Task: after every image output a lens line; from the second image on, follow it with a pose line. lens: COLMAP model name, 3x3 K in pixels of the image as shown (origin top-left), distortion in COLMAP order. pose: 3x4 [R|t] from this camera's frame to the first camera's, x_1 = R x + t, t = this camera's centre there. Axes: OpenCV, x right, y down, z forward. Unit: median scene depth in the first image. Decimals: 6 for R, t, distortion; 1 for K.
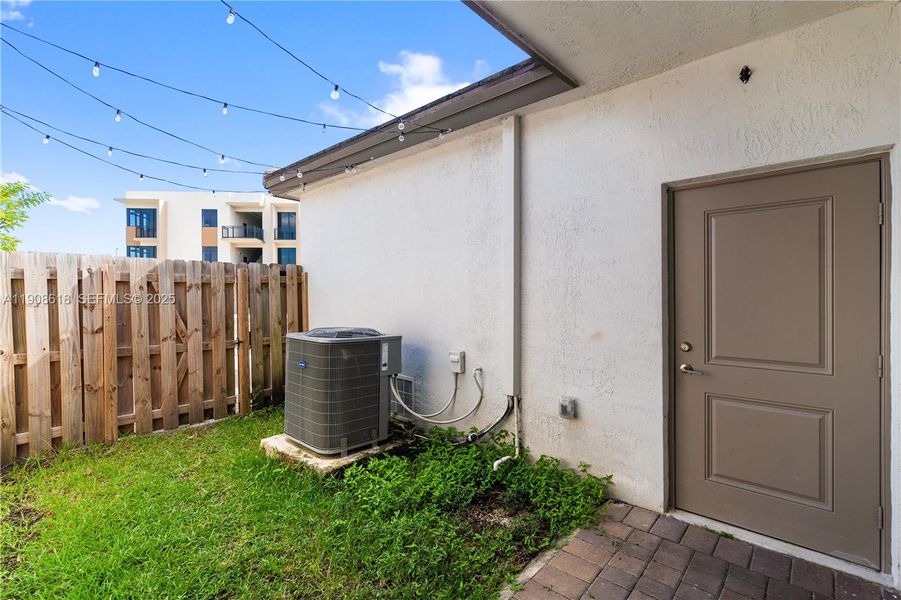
lens RADIAL K [[409.9, 0, 455.4], [0, 409.9, 297.8], [0, 0, 1]] dist [-0.003683, -0.000232]
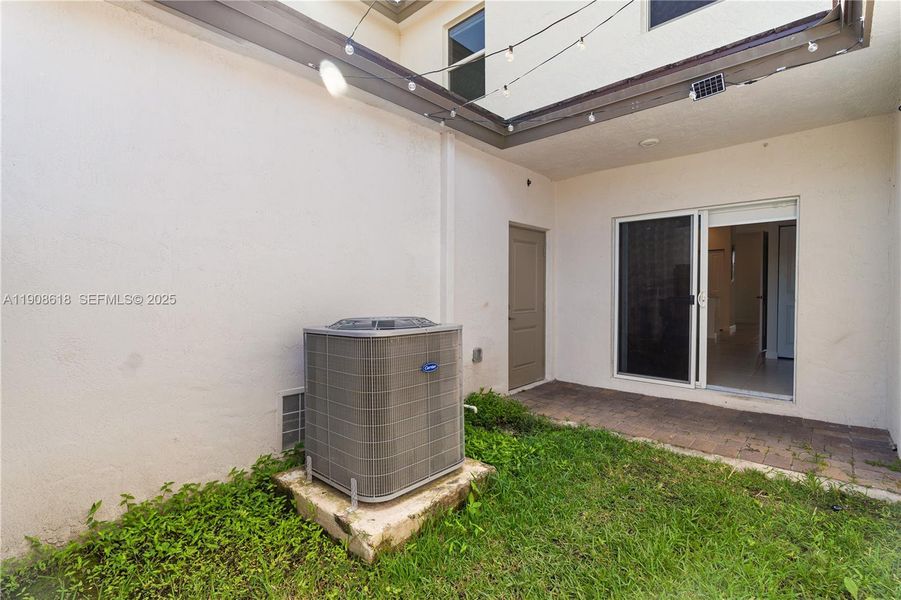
lens RADIAL K [[422.3, 0, 452.6], [0, 422.3, 291.0], [0, 0, 1]] dist [-0.005377, 0.000470]
pose [[0.008011, -0.010609, 0.999912, -1.278400], [0.005918, 0.999927, 0.010562, 0.020431], [-0.999950, 0.005832, 0.008074, 1.099106]]
